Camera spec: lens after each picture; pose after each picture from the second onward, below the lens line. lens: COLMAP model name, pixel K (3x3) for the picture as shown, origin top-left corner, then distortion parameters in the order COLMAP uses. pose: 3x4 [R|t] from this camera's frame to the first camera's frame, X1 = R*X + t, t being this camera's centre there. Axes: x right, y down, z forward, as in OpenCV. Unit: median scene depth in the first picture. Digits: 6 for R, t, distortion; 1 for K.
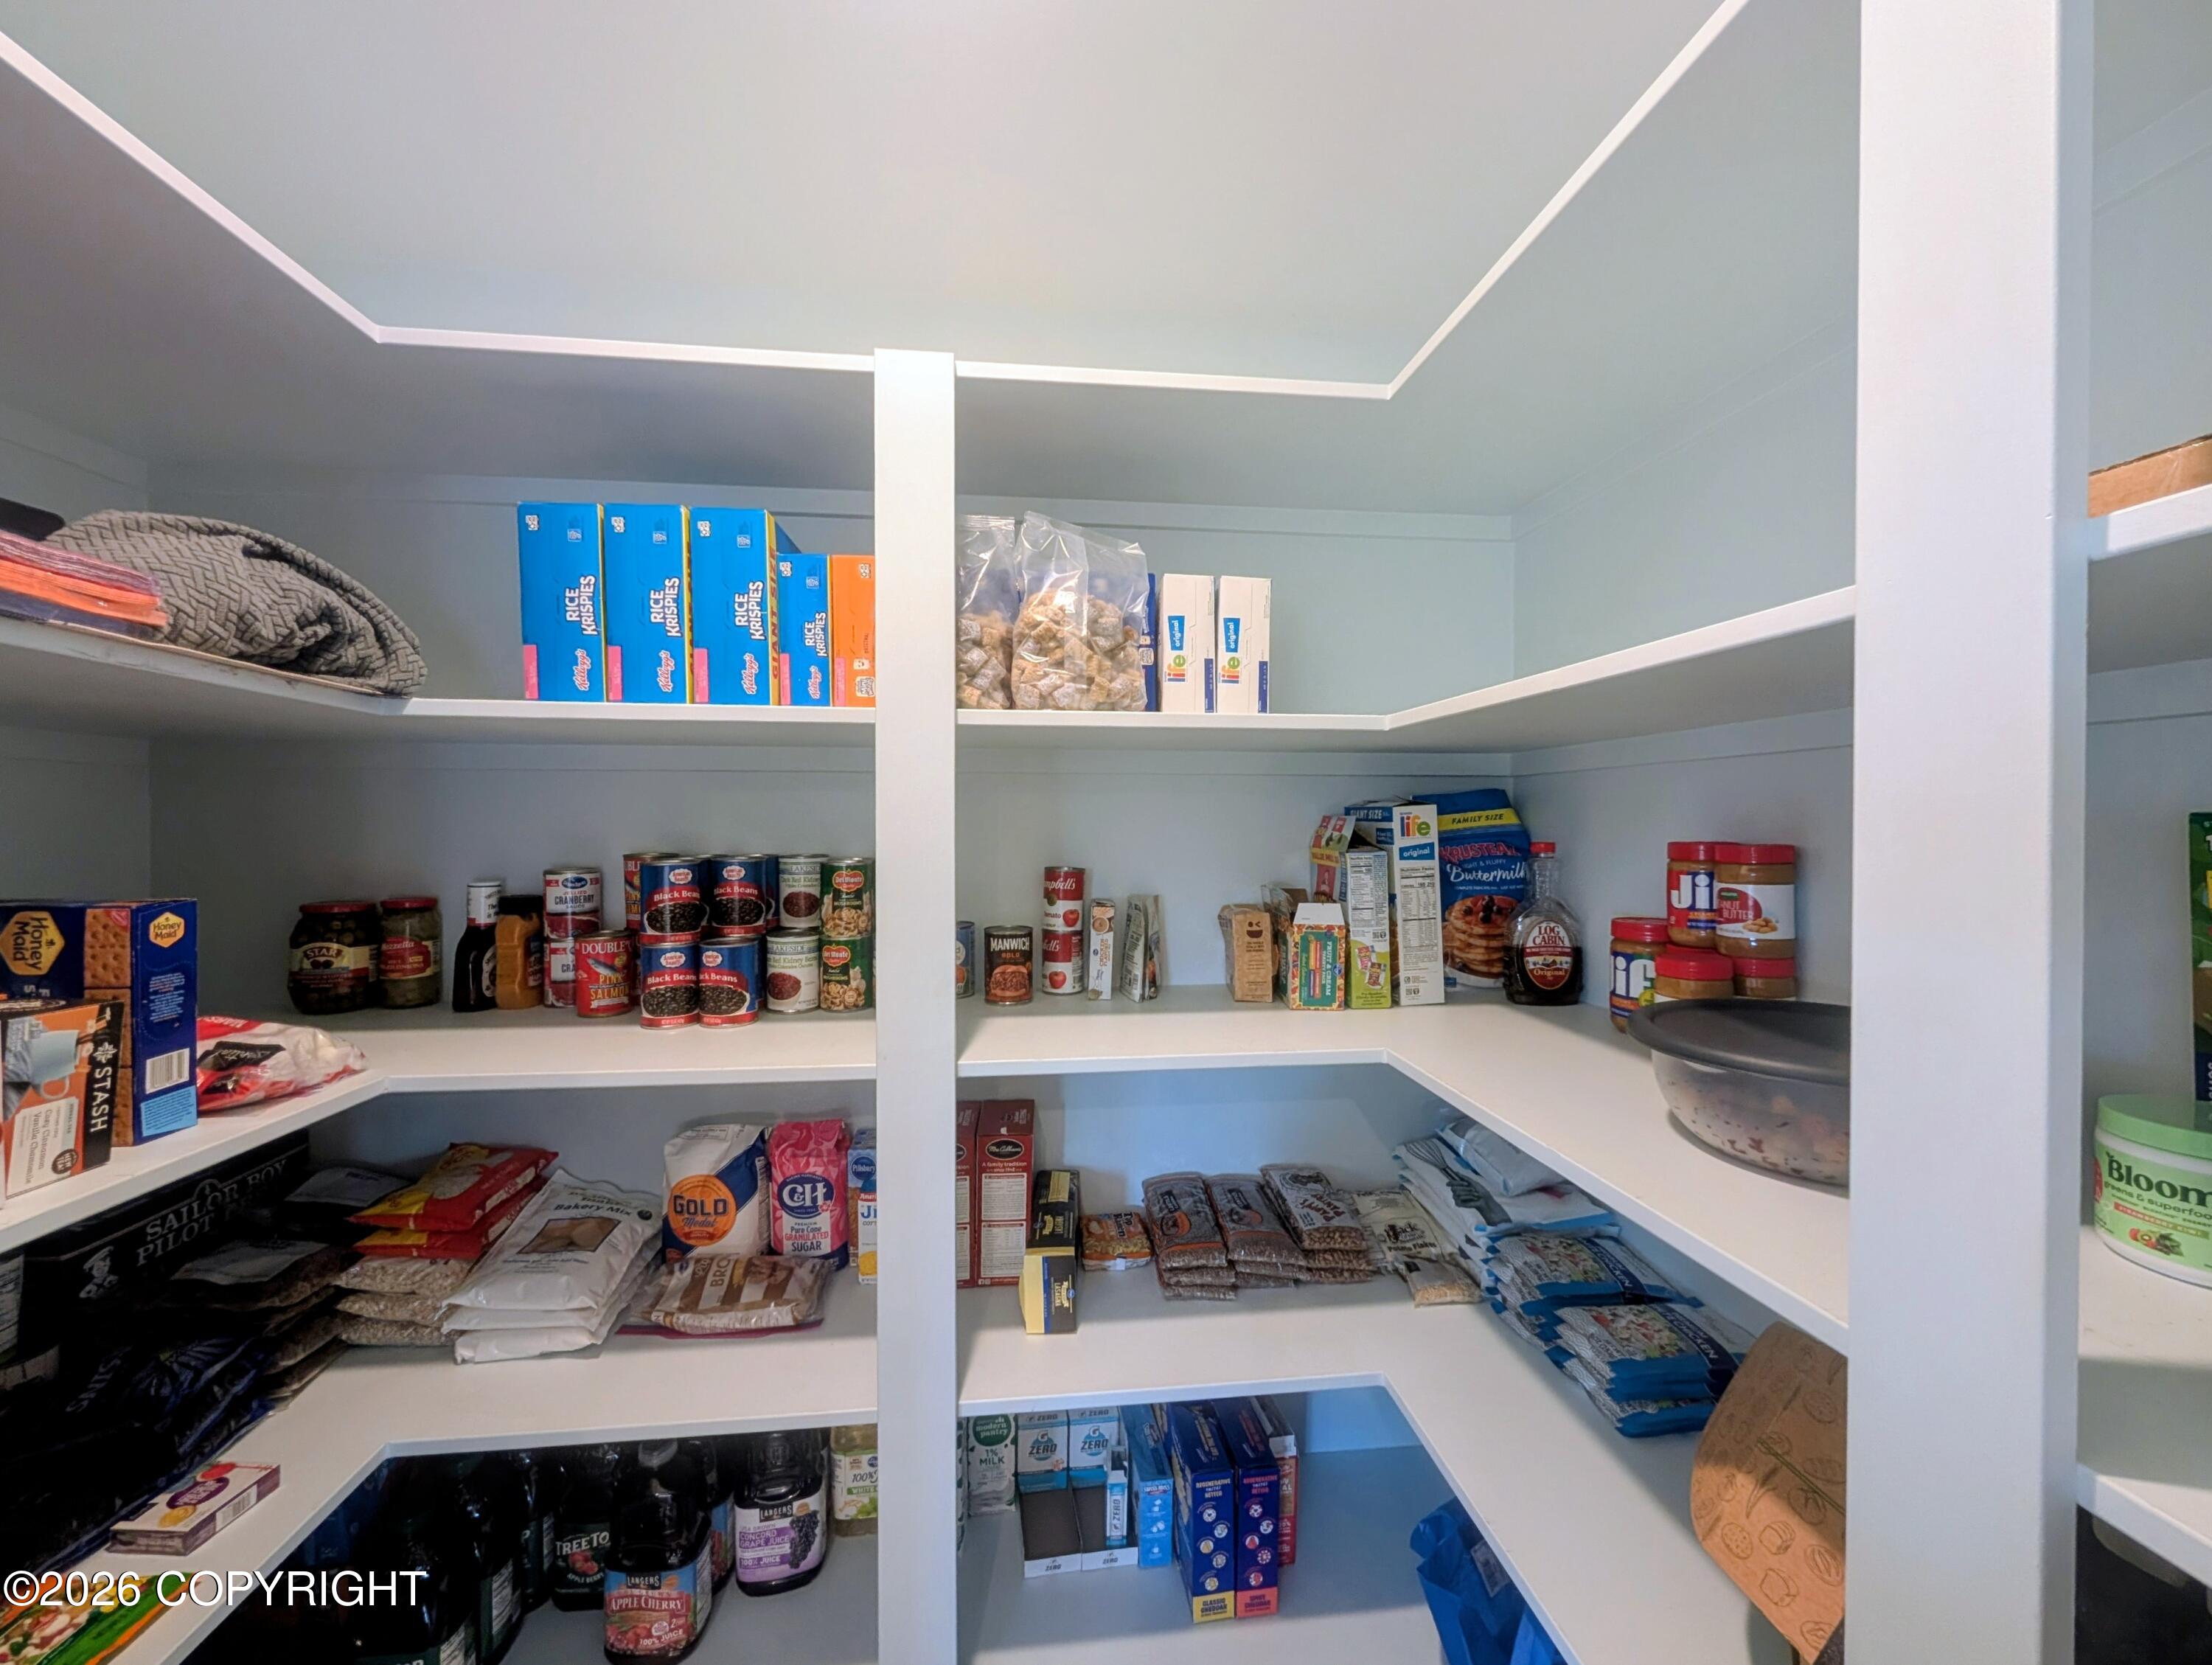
lens RADIAL K [[834.2, 0, 1122.2], [0, 834.2, 840.6], [0, 0, 1]] dist [-0.001863, 0.000043]
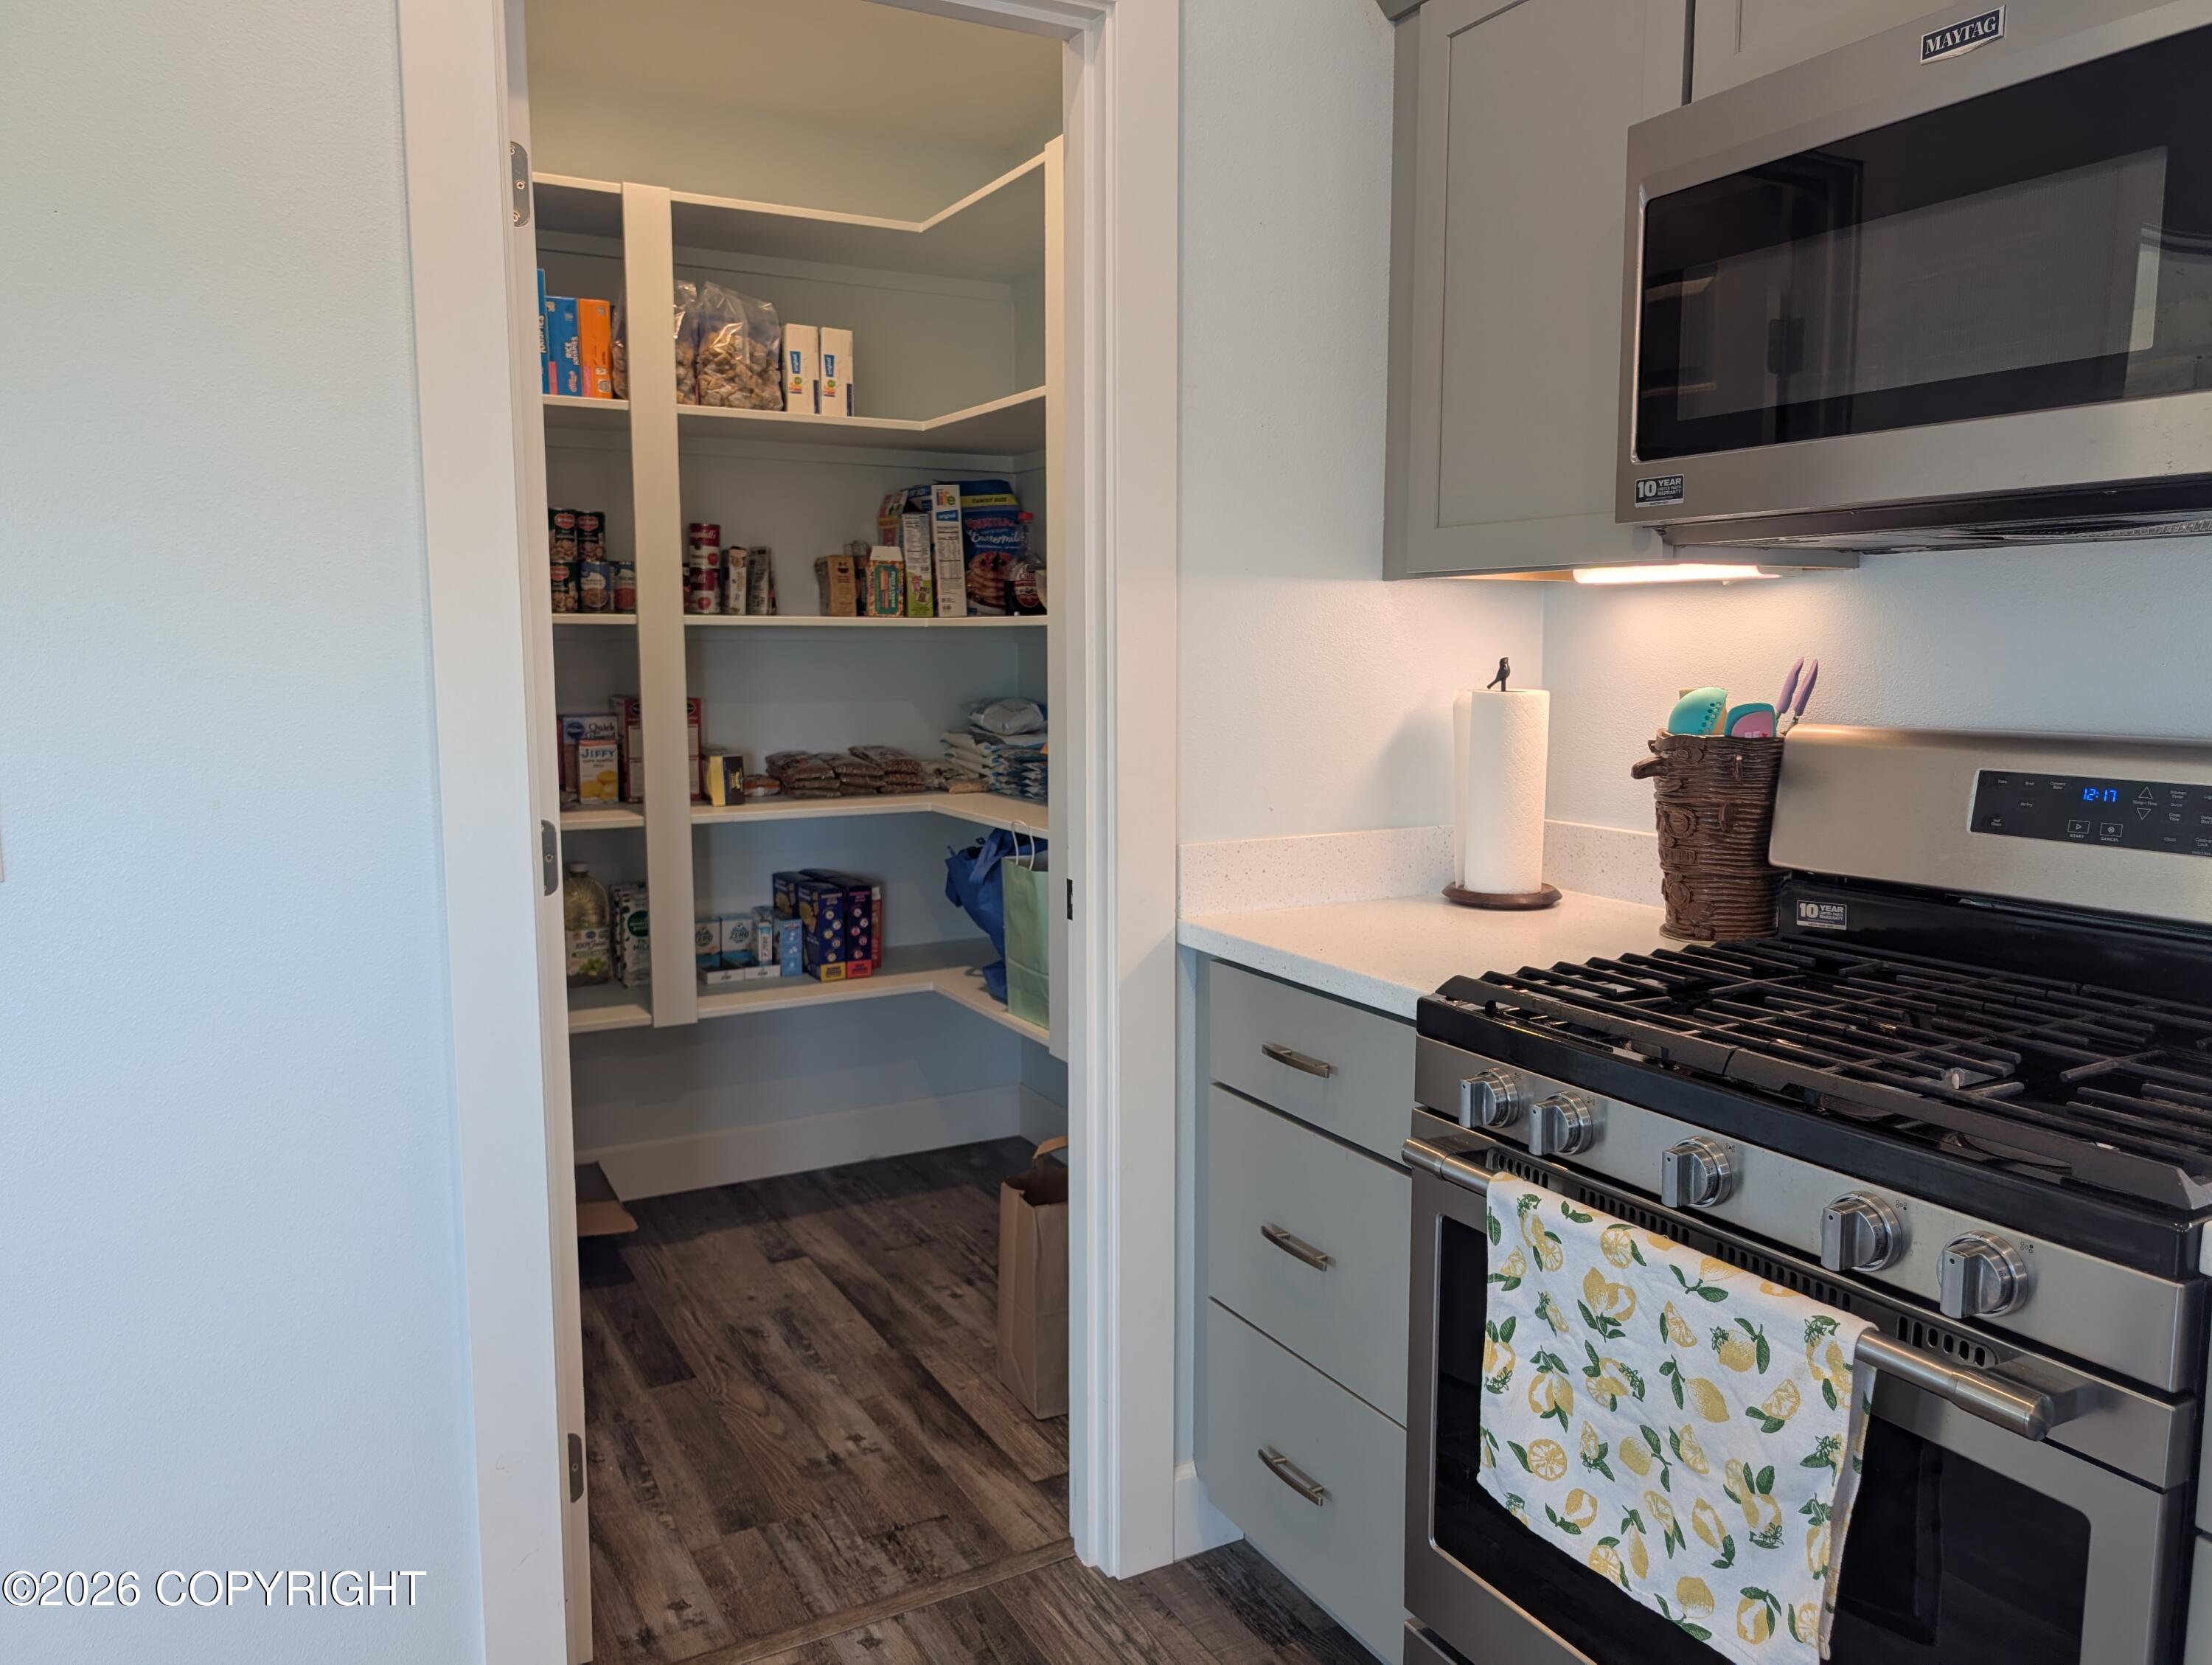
lens RADIAL K [[1608.9, 0, 1106.5], [0, 1608.9, 833.1], [0, 0, 1]] dist [0.015201, -0.003748]
pose [[0.924951, -0.042933, 0.377653, -0.543370], [0.008723, 0.995736, 0.091833, 0.341315], [-0.379986, -0.081647, 0.921382, -1.976556]]
